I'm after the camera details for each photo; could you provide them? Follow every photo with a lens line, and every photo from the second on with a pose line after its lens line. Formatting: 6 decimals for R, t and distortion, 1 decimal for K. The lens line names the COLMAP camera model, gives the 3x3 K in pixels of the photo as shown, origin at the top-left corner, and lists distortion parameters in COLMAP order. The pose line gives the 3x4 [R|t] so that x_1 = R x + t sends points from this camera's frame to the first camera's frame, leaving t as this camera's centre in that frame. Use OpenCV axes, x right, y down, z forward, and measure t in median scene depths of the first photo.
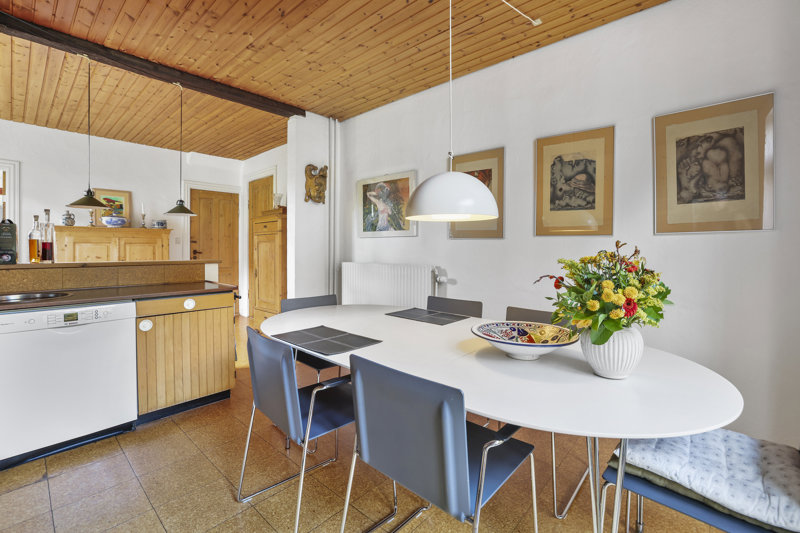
lens RADIAL K [[344.1, 0, 397.8], [0, 344.1, 250.3], [0, 0, 1]] dist [-0.061094, 0.017903]
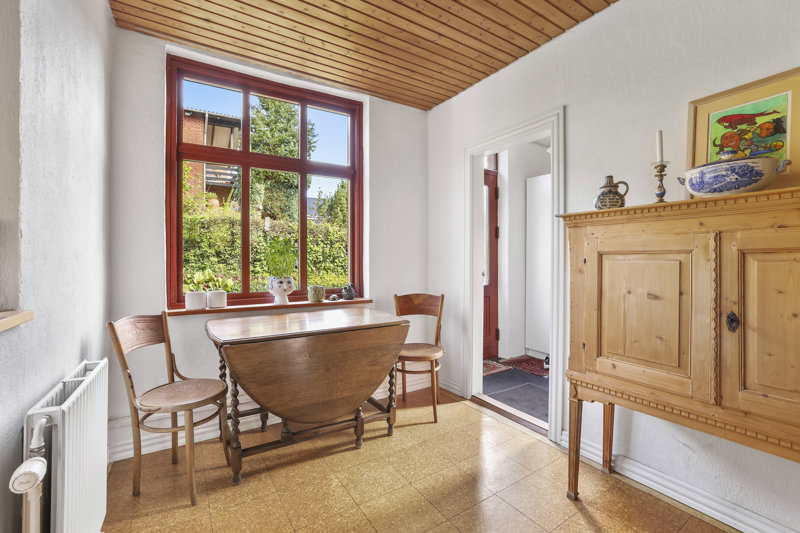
lens RADIAL K [[344.1, 0, 397.8], [0, 344.1, 250.3], [0, 0, 1]] dist [-0.061094, 0.017903]
pose [[-0.287253, -0.021953, -0.957603, -0.521908], [-0.008974, 0.999755, -0.020228, -0.015753], [0.957813, 0.002783, -0.287379, 0.855876]]
